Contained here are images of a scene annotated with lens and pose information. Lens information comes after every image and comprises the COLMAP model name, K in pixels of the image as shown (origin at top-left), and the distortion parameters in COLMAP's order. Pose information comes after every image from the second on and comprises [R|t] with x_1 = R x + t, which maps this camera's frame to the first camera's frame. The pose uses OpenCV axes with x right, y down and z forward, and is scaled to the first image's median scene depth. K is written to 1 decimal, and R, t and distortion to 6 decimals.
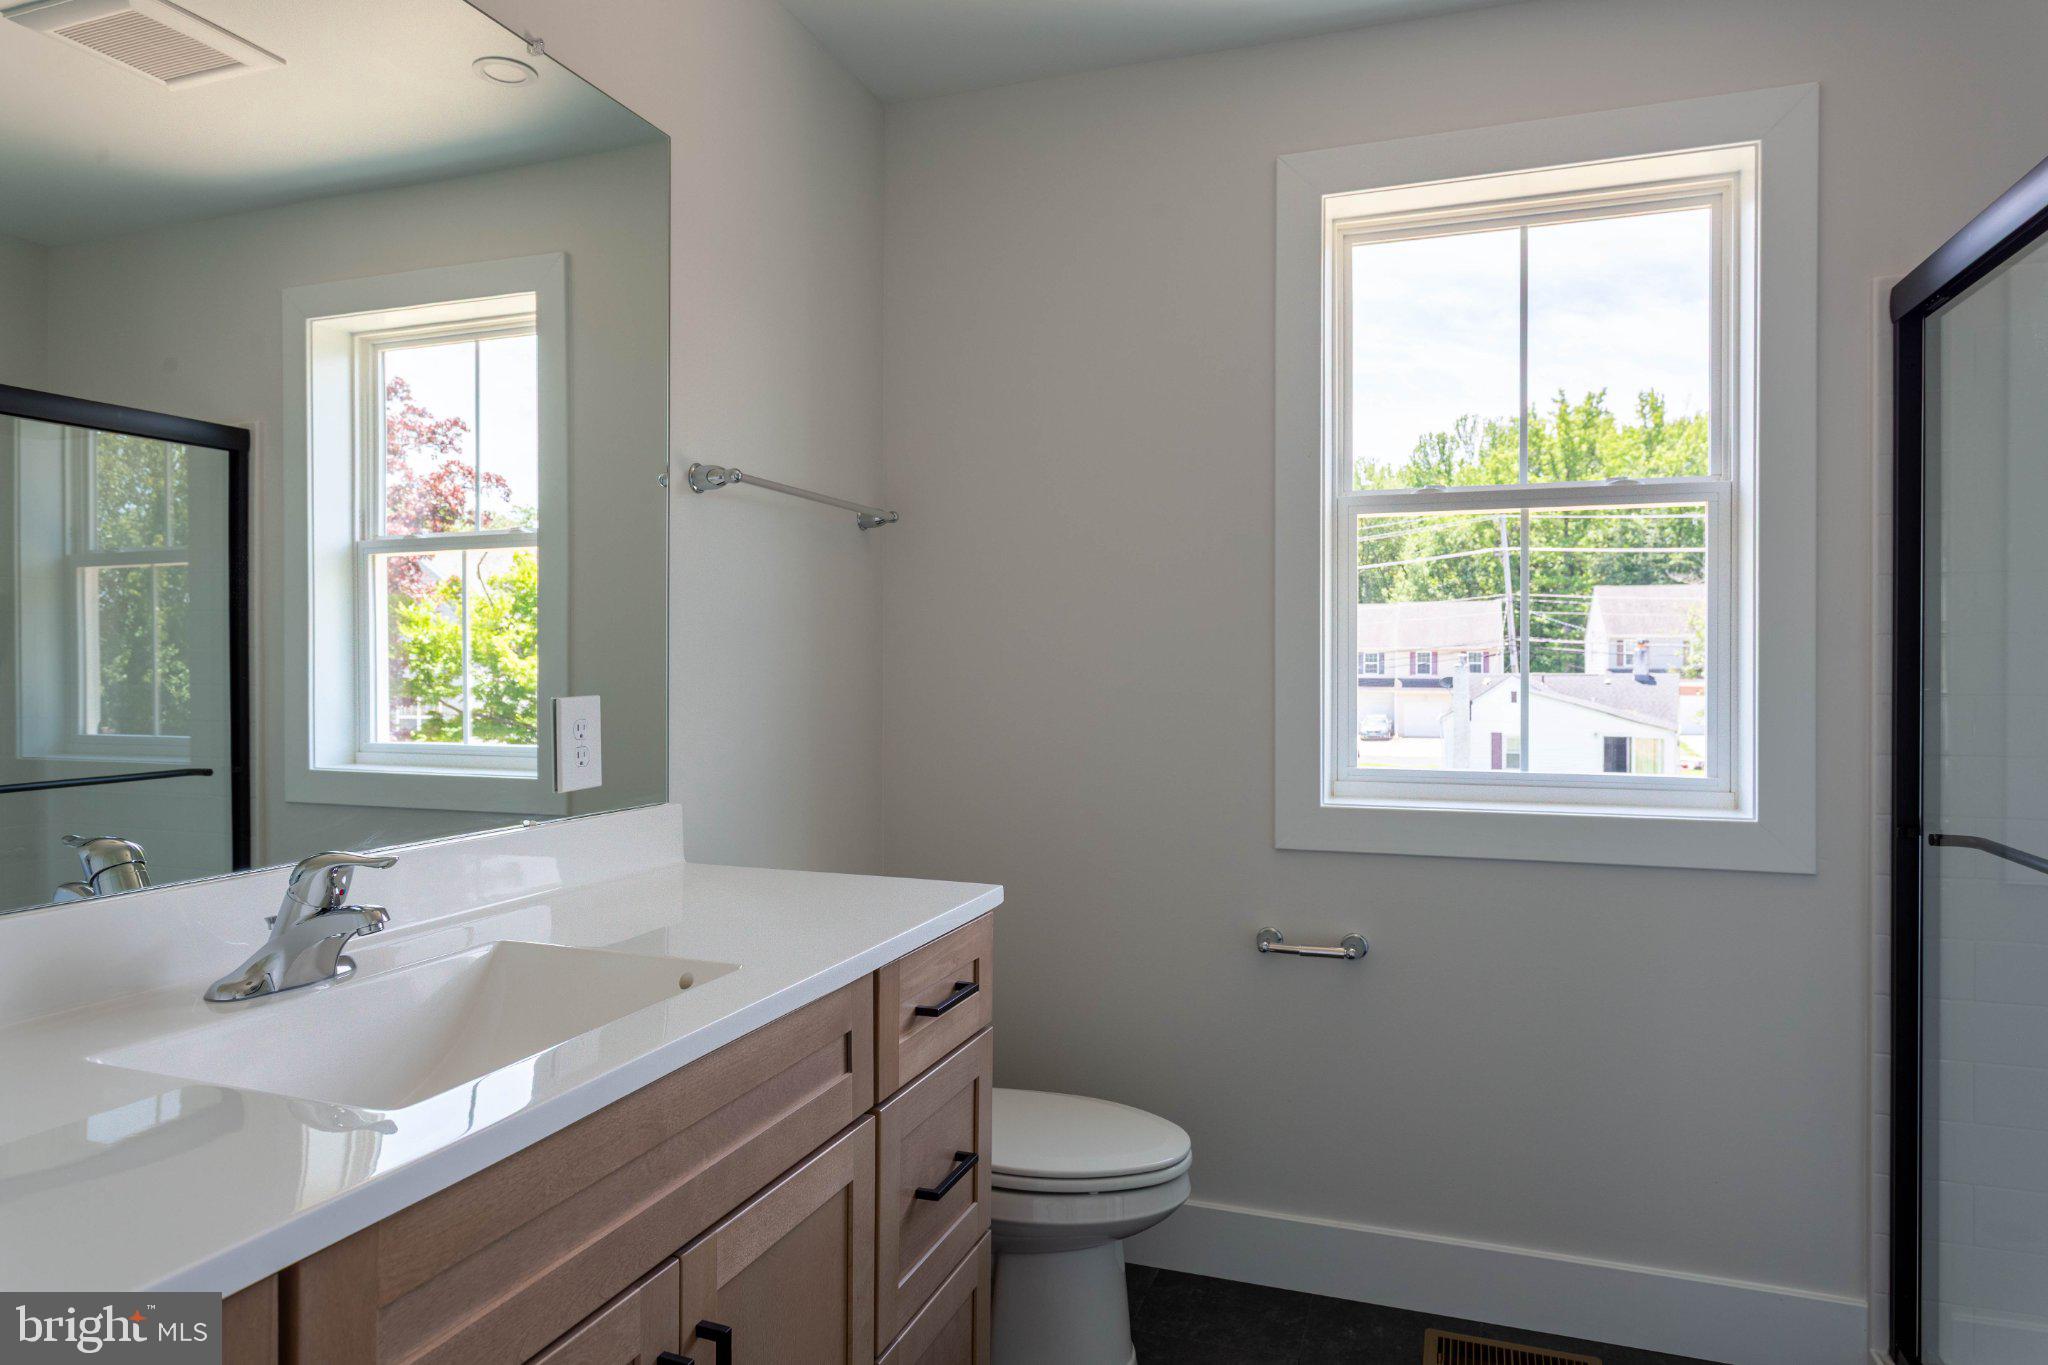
lens RADIAL K [[1254.6, 0, 1004.4], [0, 1254.6, 676.7], [0, 0, 1]] dist [-0.003575, 0.004894]
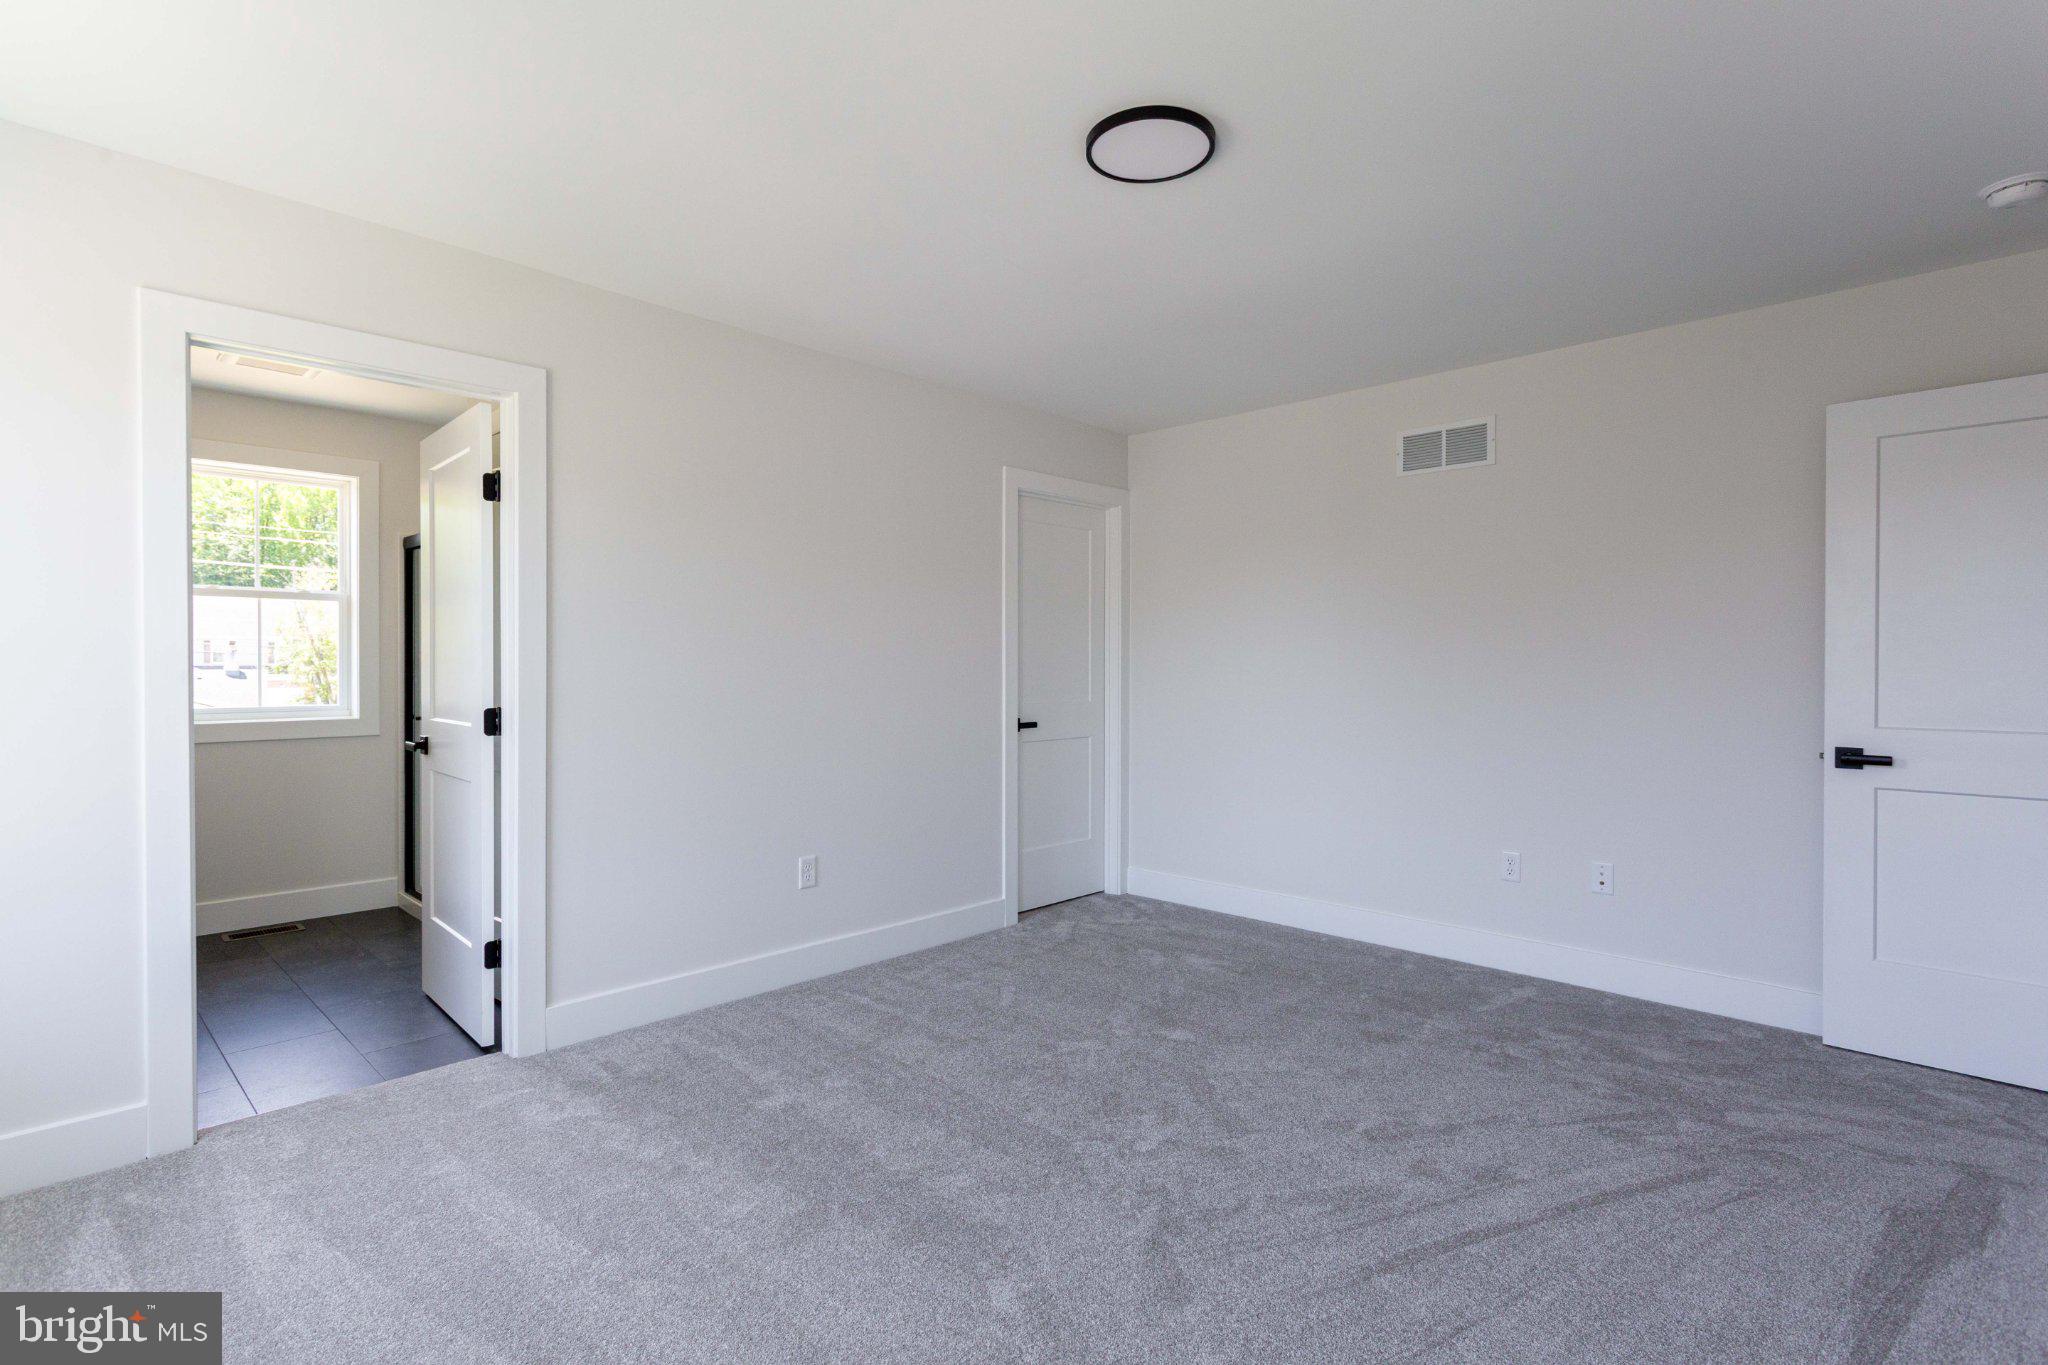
lens RADIAL K [[991.8, 0, 1038.7], [0, 991.8, 664.8], [0, 0, 1]] dist [0.003765, 0.001821]
pose [[0.398438, -0.002458, 0.917192, -0.787712], [0.008846, 0.999960, -0.001163, 0.010991], [-0.917153, 0.008577, 0.398443, -1.212389]]
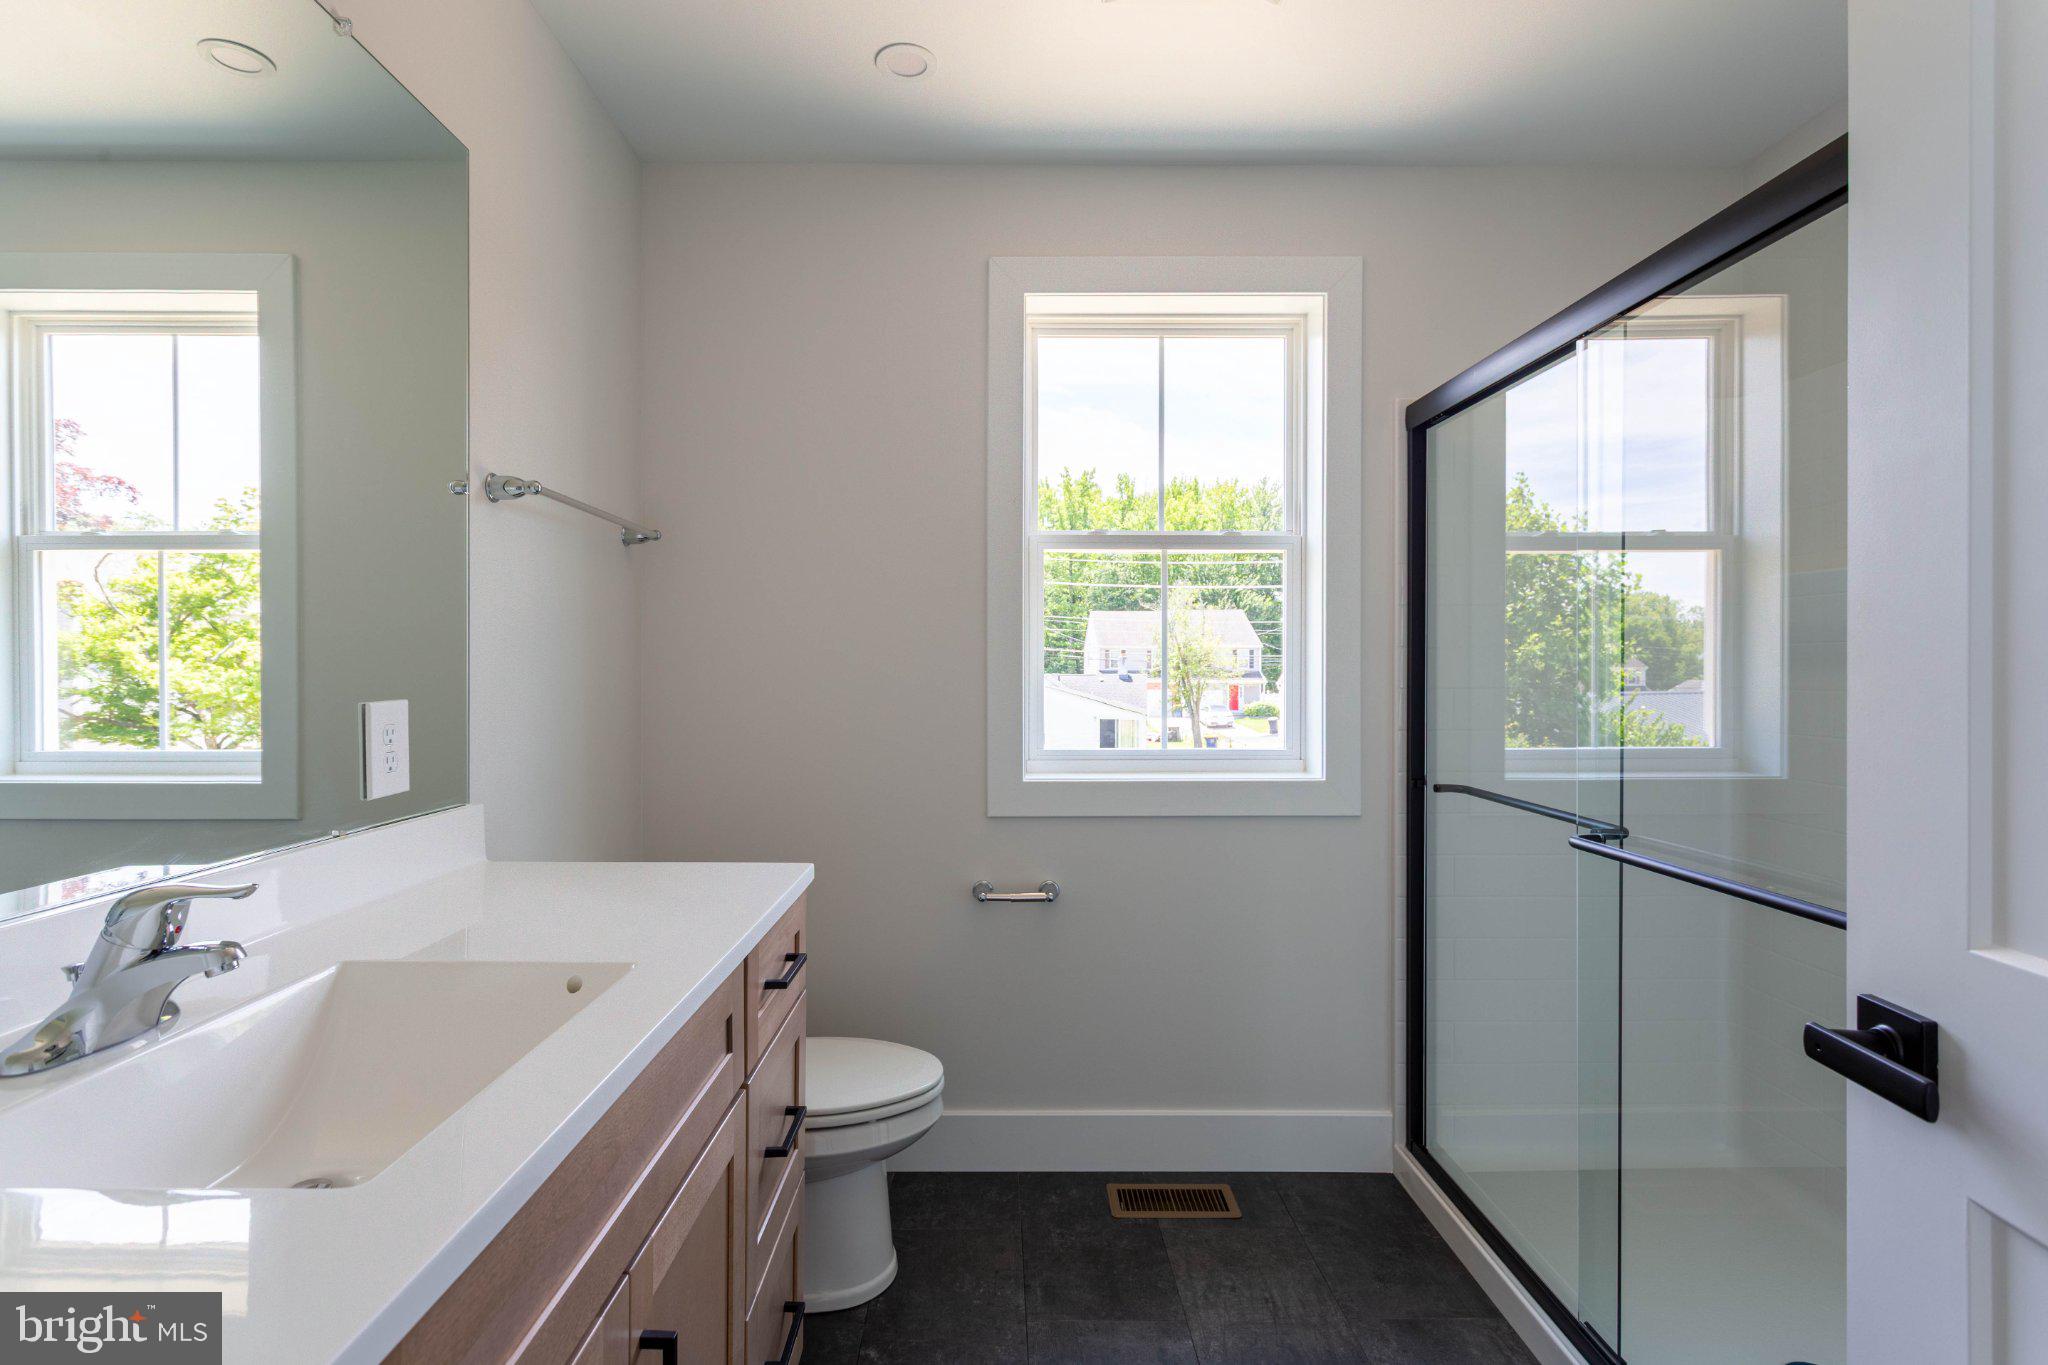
lens RADIAL K [[991.8, 0, 987.3], [0, 991.8, 676.8], [0, 0, 1]] dist [0.003765, 0.001821]
pose [[0.941433, -0.003222, 0.337185, -0.118074], [0.003259, 0.999995, 0.000455, -0.001396], [-0.337185, 0.000671, 0.941438, 0.079897]]
